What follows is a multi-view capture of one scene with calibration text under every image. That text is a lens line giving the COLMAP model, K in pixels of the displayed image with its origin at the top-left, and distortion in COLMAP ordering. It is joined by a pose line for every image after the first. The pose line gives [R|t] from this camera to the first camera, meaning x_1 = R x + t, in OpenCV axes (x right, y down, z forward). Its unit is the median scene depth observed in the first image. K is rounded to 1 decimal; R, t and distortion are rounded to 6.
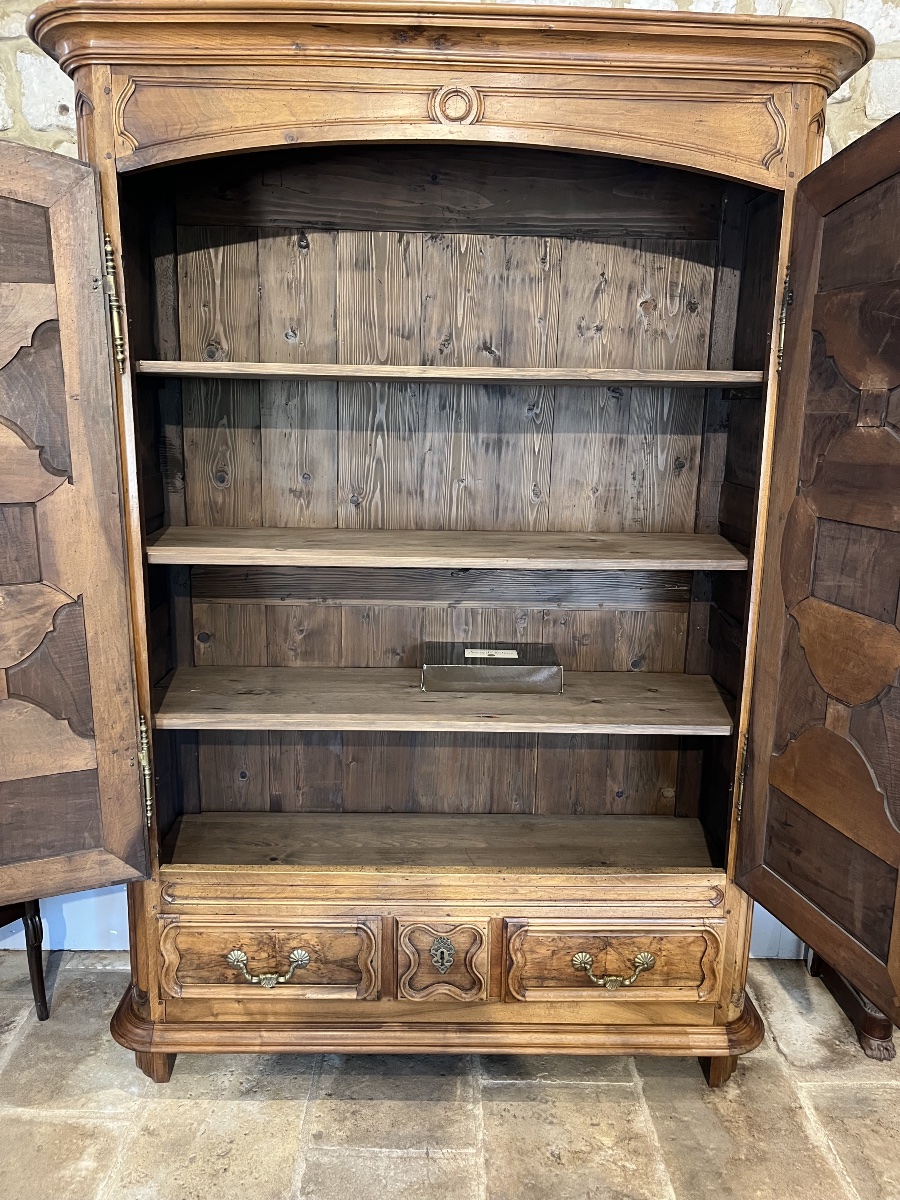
lens RADIAL K [[907.1, 0, 447.4], [0, 907.1, 602.9], [0, 0, 1]] dist [0.056567, -0.086361]
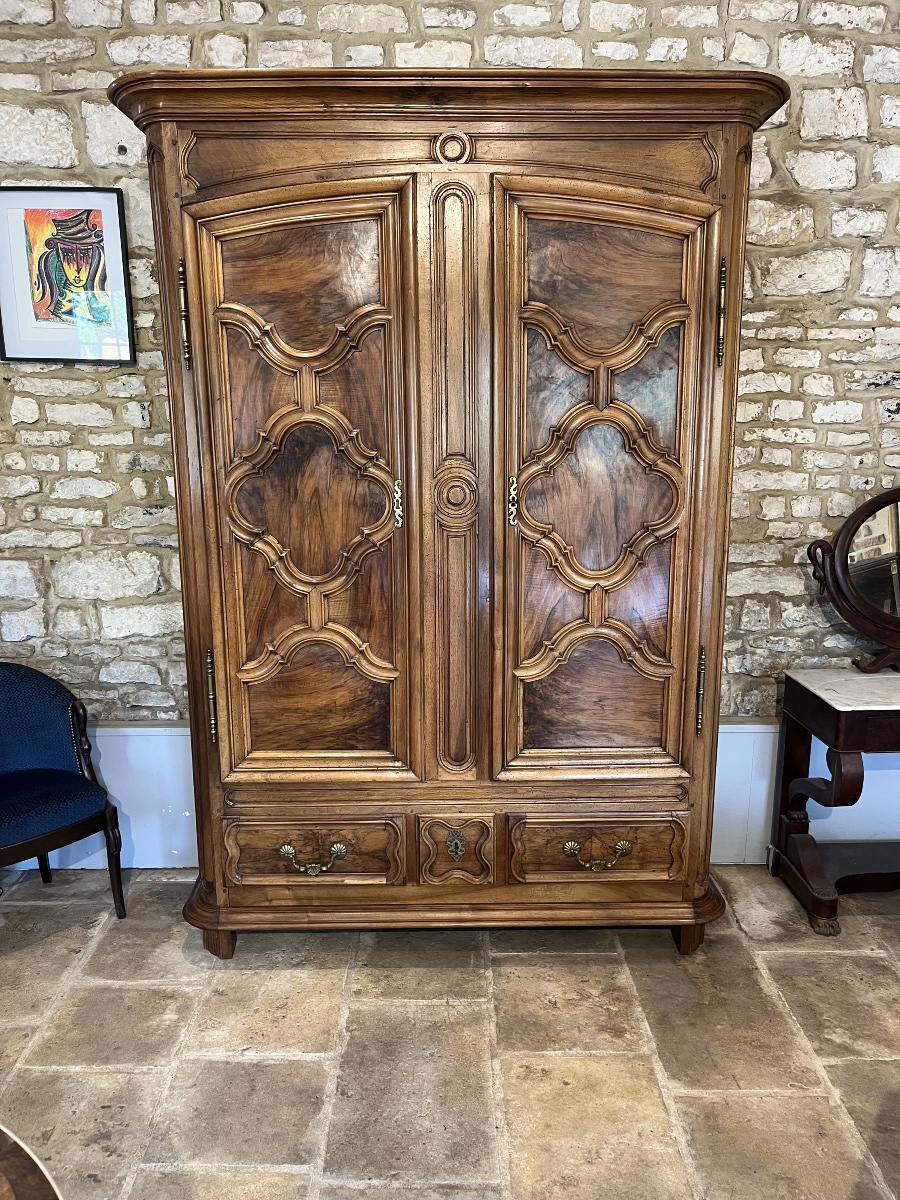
lens RADIAL K [[907.1, 0, 449.0], [0, 907.1, 609.6], [0, 0, 1]] dist [0.056567, -0.086361]
pose [[0.999760, -0.021498, -0.004177, -0.003460], [0.021519, 0.999755, 0.005220, 0.065987], [0.004064, -0.005309, 0.999978, -0.209360]]
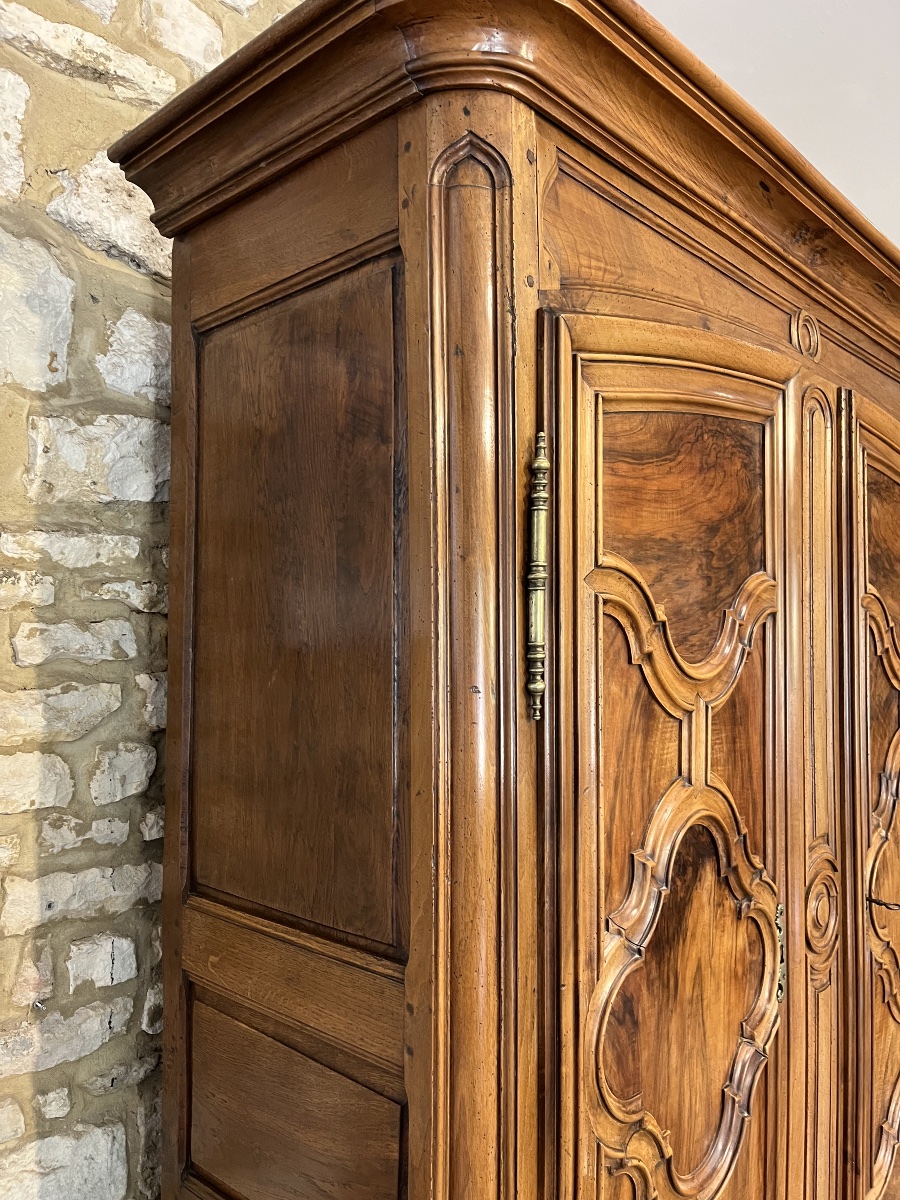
lens RADIAL K [[907.1, 0, 441.7], [0, 907.1, 610.8], [0, 0, 1]] dist [0.056567, -0.086361]
pose [[0.706133, 0.000713, 0.708079, -0.611922], [0.158901, 0.974334, -0.159446, -0.206349], [-0.690019, 0.225104, 0.687896, 0.610703]]
